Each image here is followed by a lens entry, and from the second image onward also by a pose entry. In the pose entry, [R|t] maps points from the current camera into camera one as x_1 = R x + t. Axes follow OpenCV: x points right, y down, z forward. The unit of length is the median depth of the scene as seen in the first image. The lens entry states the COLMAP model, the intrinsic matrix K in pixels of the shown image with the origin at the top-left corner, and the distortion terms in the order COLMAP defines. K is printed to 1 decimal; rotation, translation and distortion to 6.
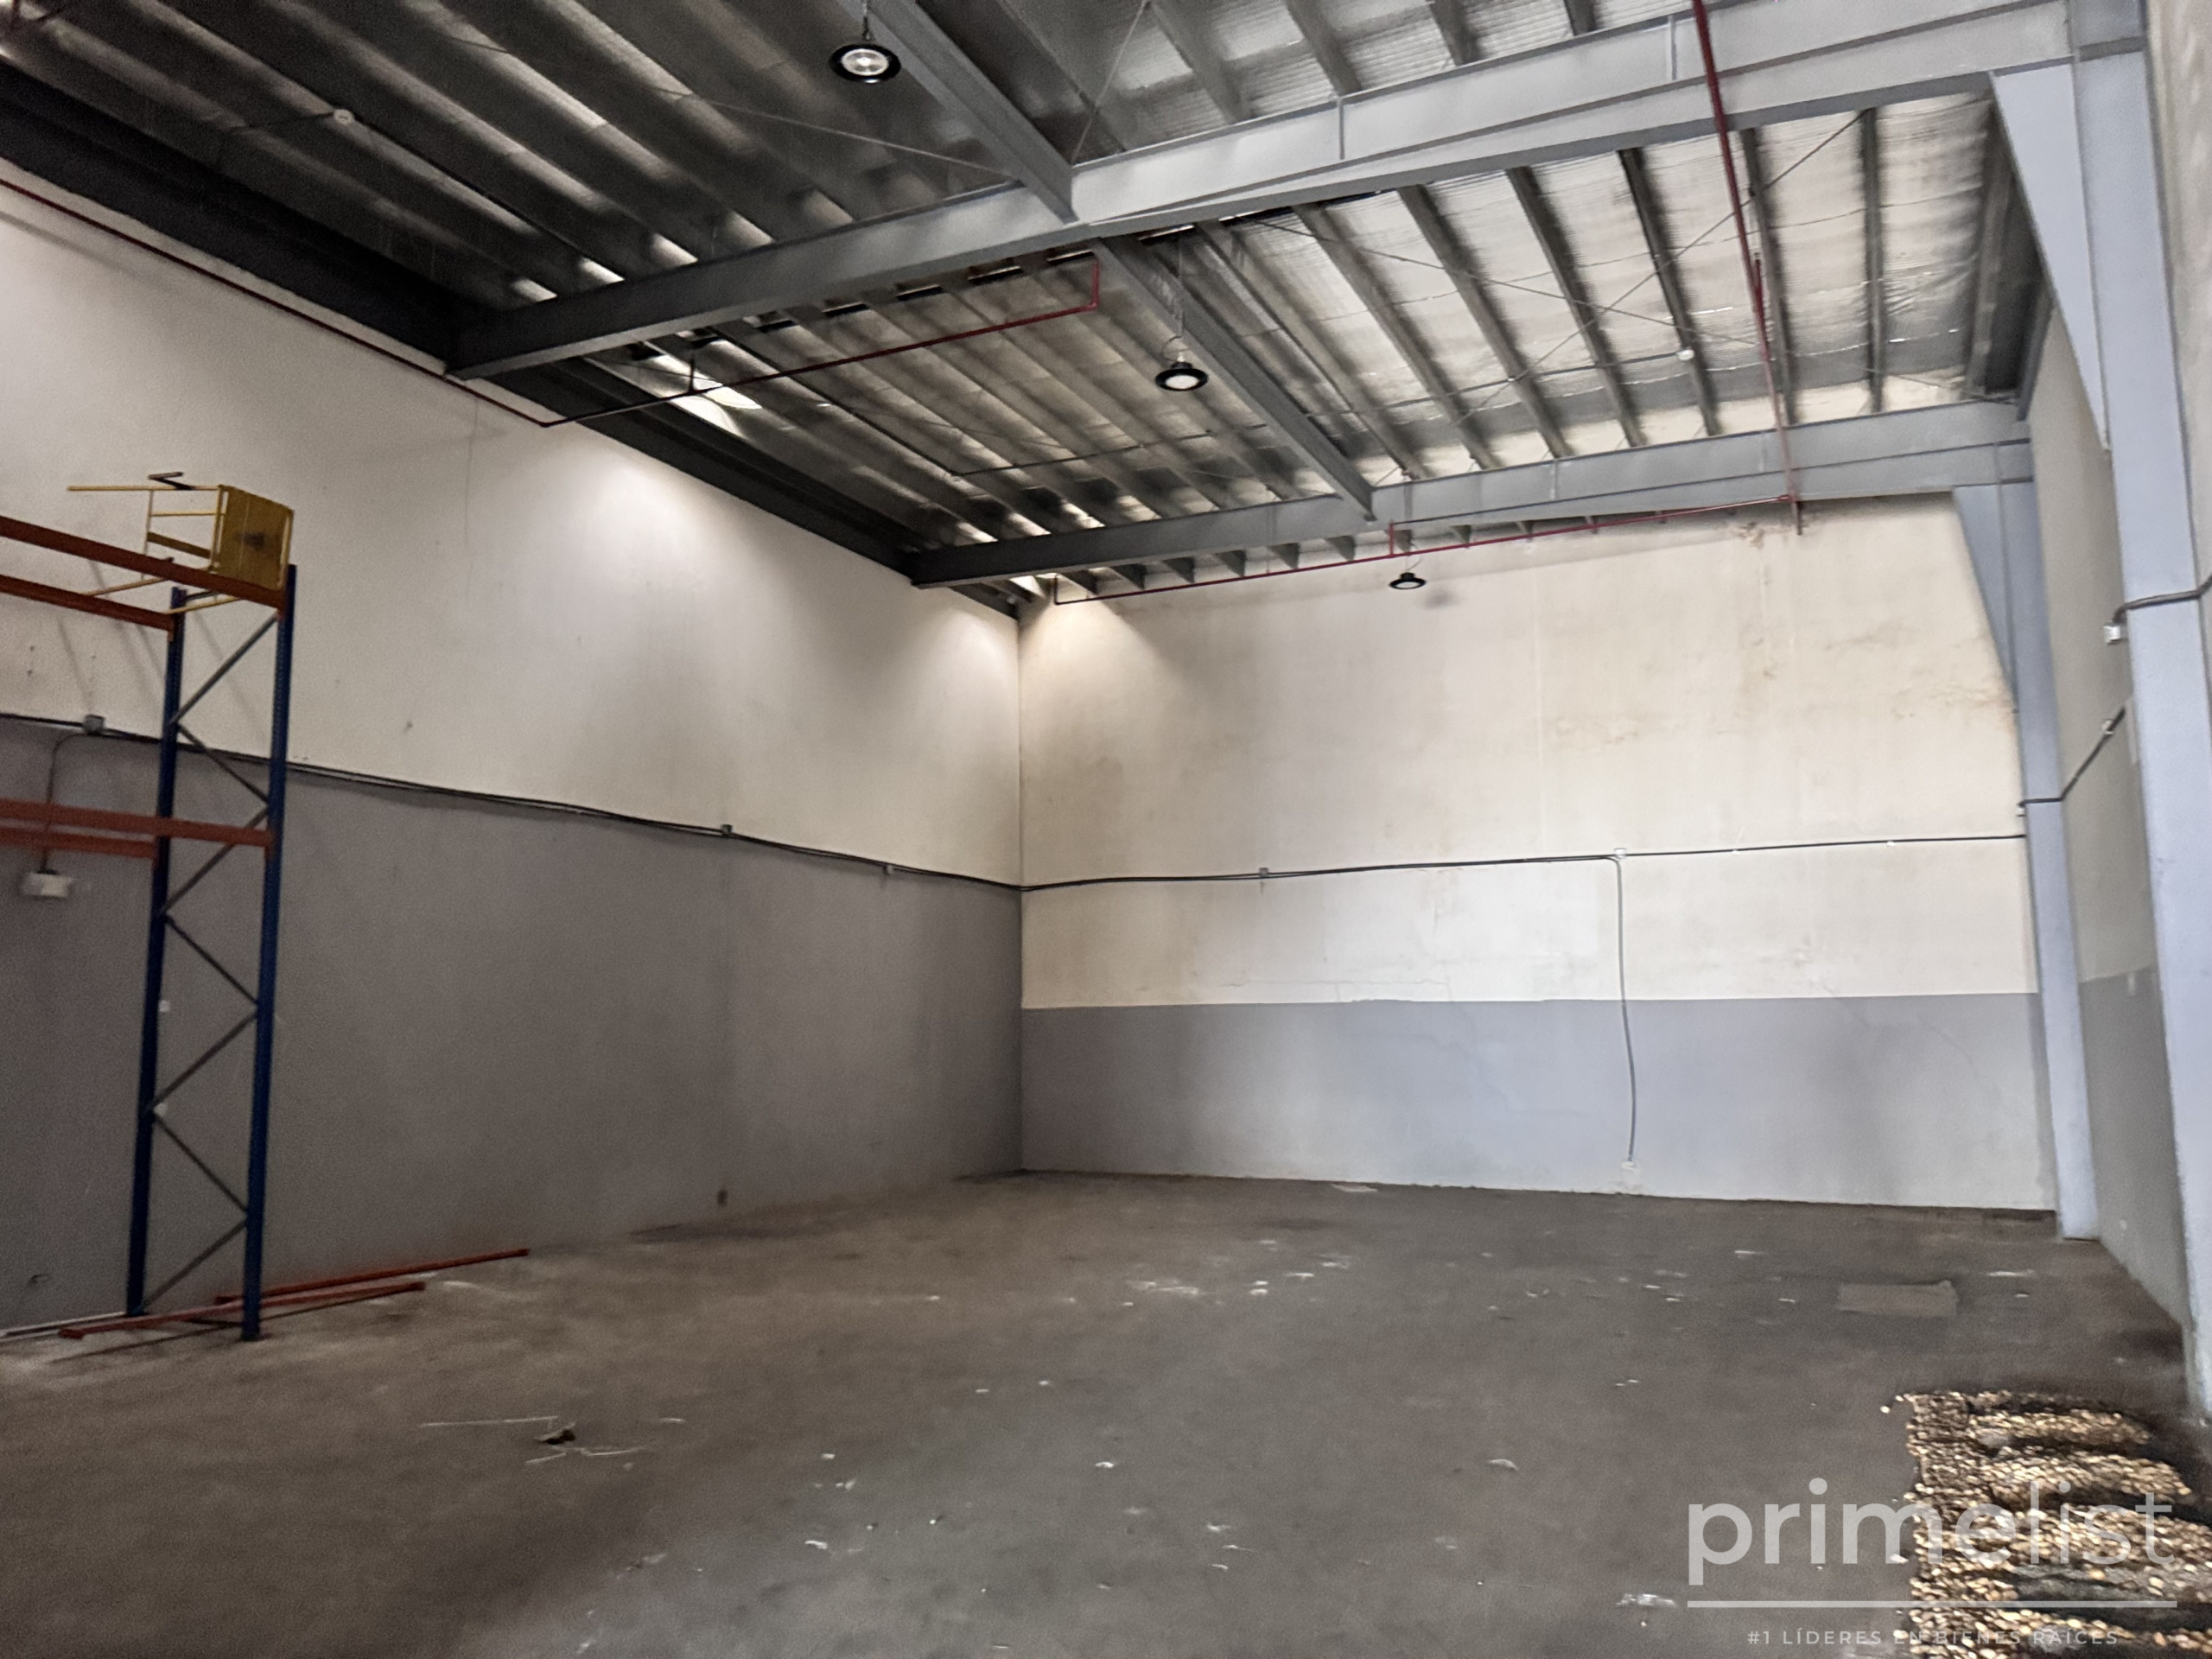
lens RADIAL K [[1615.6, 0, 1106.0], [0, 1615.6, 829.5], [0, 0, 1]] dist [0.004431, -0.002104]
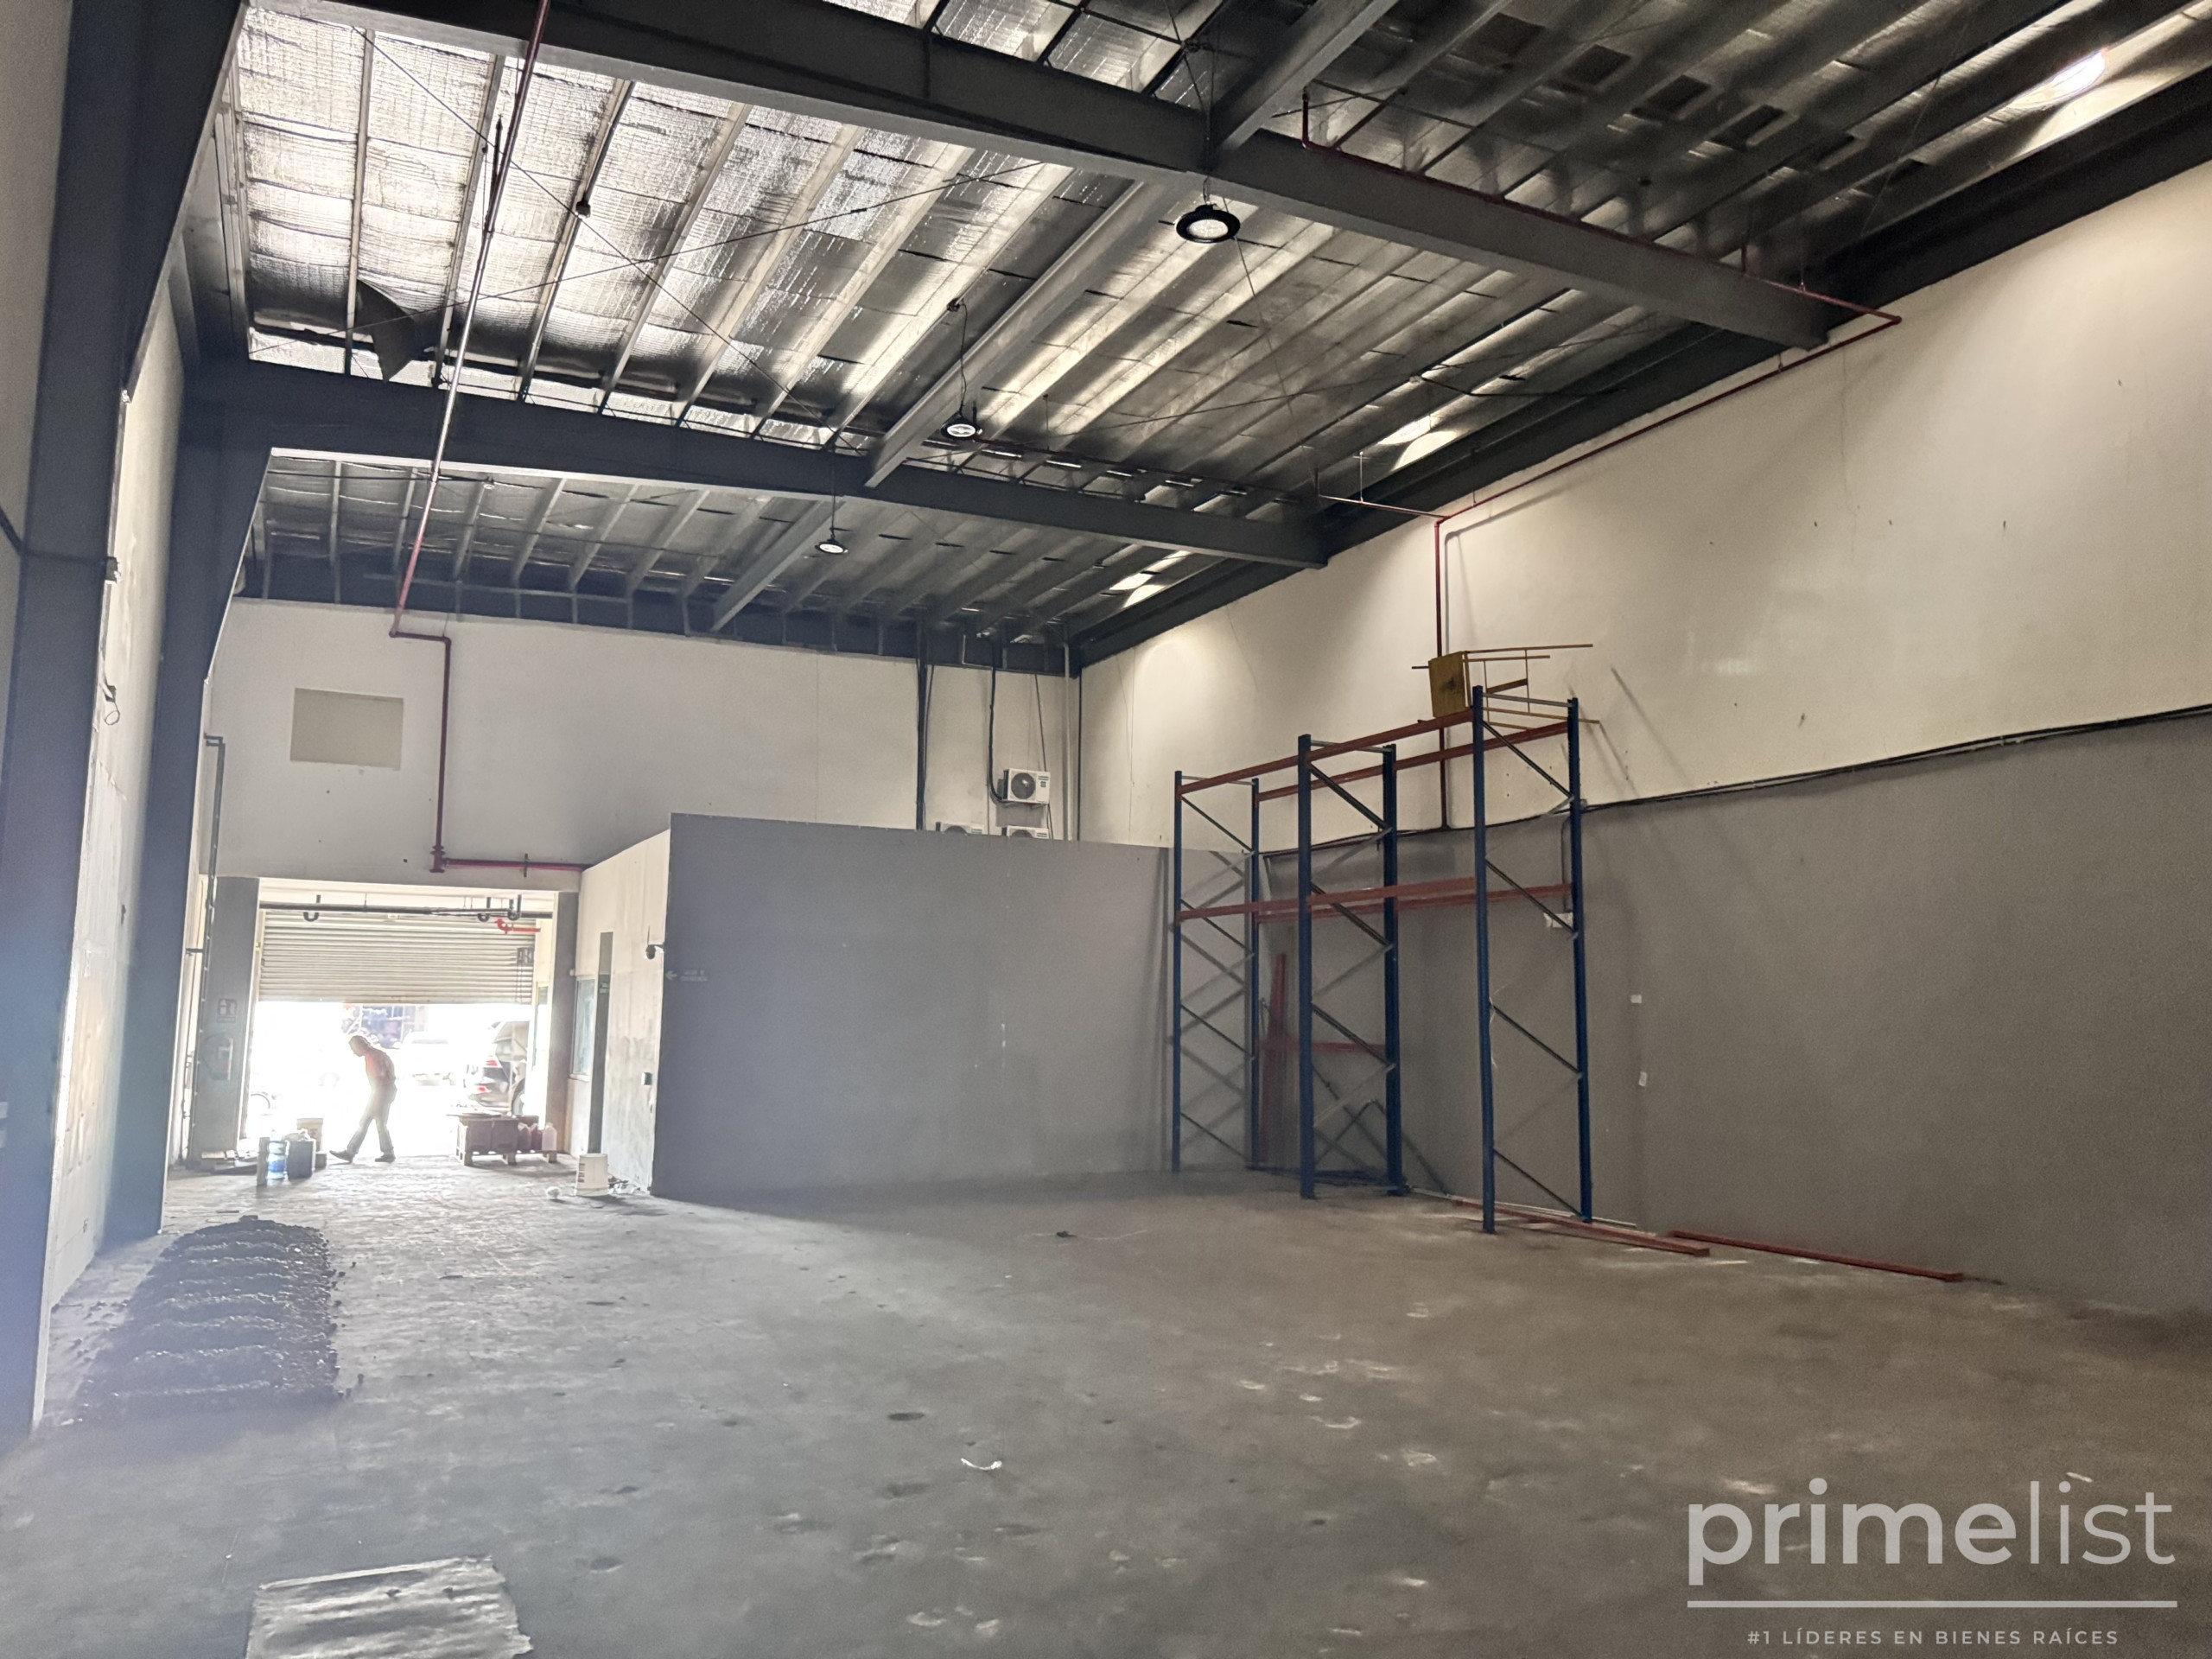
lens RADIAL K [[1615.6, 0, 1106.0], [0, 1615.6, 829.5], [0, 0, 1]] dist [0.004431, -0.002104]
pose [[-0.619467, -0.095078, -0.779244, 0.657425], [0.088883, 0.977761, -0.189958, 0.166735], [0.779975, -0.186934, -0.597240, 1.328002]]
